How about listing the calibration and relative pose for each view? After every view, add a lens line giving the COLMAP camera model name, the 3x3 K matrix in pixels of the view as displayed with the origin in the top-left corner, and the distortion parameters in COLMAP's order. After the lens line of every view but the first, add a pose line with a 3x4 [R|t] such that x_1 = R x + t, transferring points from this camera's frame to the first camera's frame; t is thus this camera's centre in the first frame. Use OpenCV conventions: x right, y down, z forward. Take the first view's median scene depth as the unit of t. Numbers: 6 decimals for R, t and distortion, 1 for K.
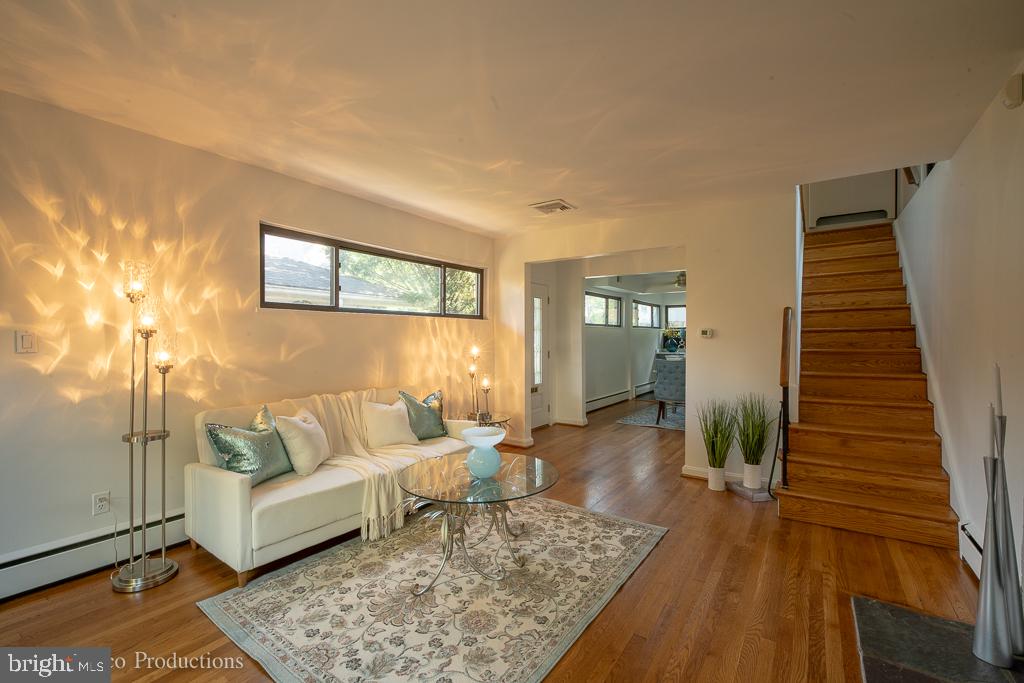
lens RADIAL K [[439.8, 0, 506.9], [0, 439.8, 339.9], [0, 0, 1]] dist [-0.016177, 0.001487]
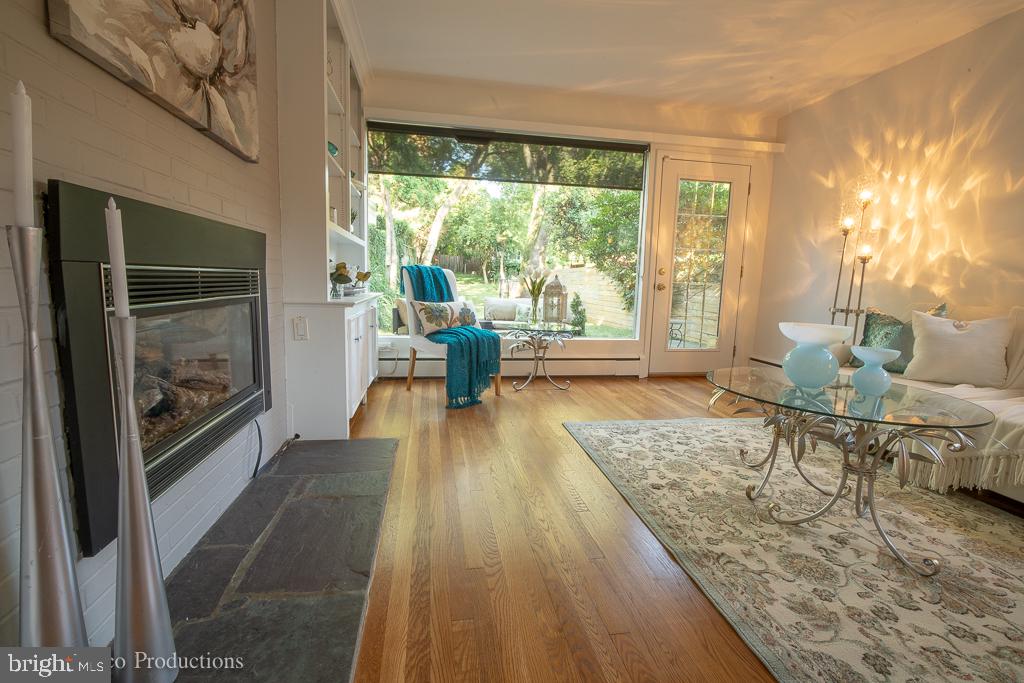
lens RADIAL K [[439.8, 0, 506.9], [0, 439.8, 339.9], [0, 0, 1]] dist [-0.016177, 0.001487]
pose [[-0.710350, 0.074491, -0.699896, 0.726143], [-0.034492, 0.989505, 0.140322, 0.135360], [0.703003, 0.123818, -0.700326, 1.037873]]
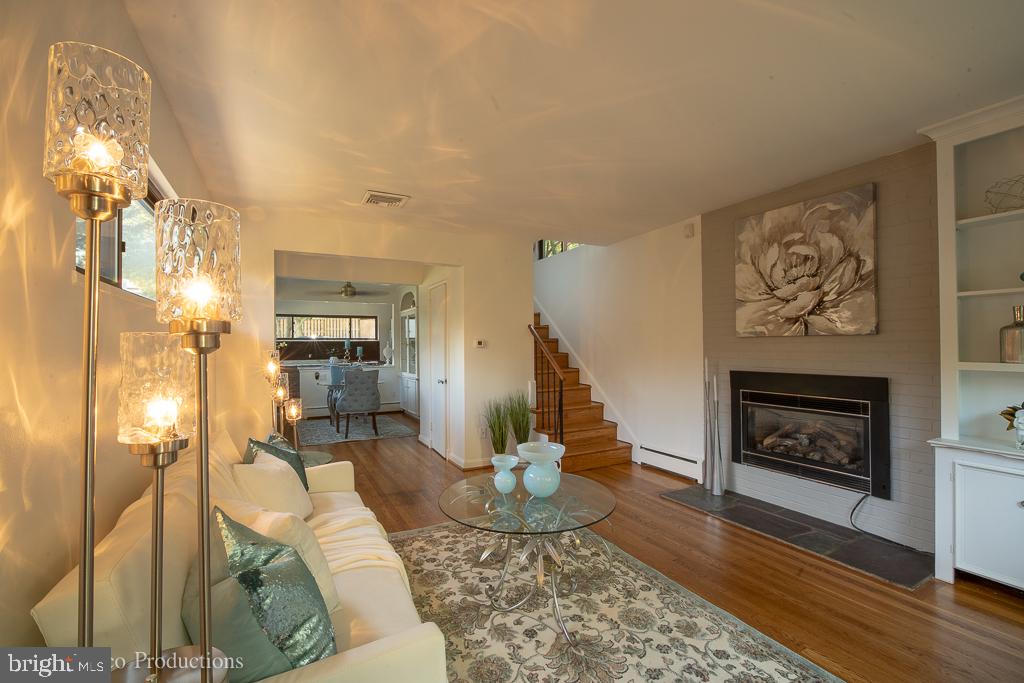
lens RADIAL K [[439.8, 0, 506.9], [0, 439.8, 339.9], [0, 0, 1]] dist [-0.016177, 0.001487]
pose [[0.465514, 0.011368, 0.884967, -0.829471], [0.011802, 0.999749, -0.019050, -0.002348], [-0.884962, 0.019312, 0.465263, 0.565503]]
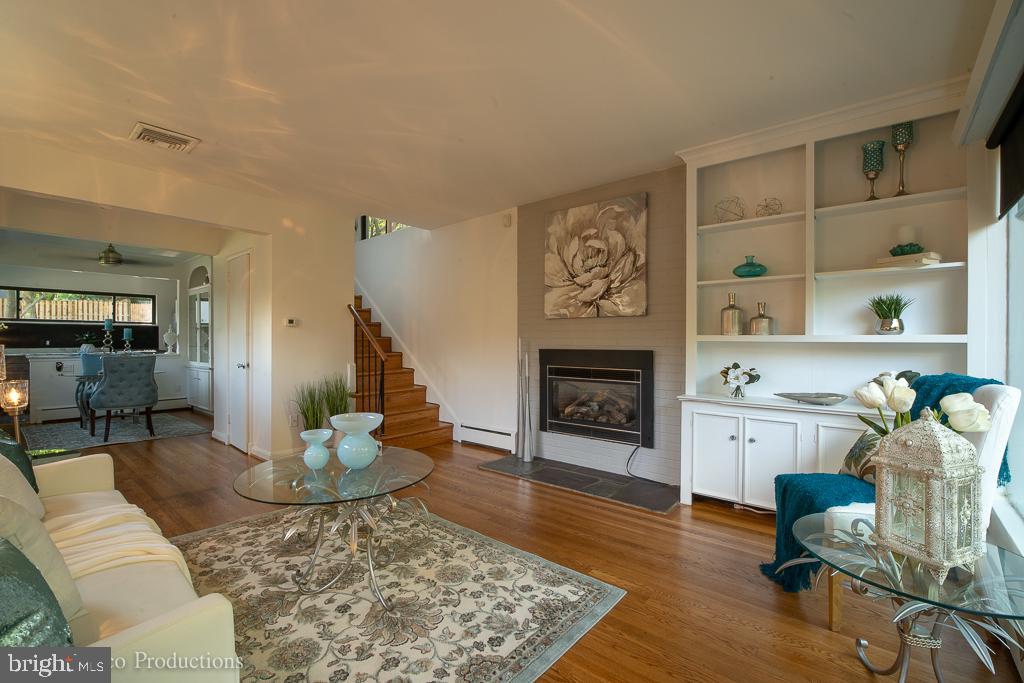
lens RADIAL K [[439.8, 0, 506.9], [0, 439.8, 339.9], [0, 0, 1]] dist [-0.016177, 0.001487]
pose [[0.093558, 0.004659, 0.995603, -0.825590], [0.004273, 0.999978, -0.005081, 0.052564], [-0.995605, 0.004729, 0.093536, 0.555299]]
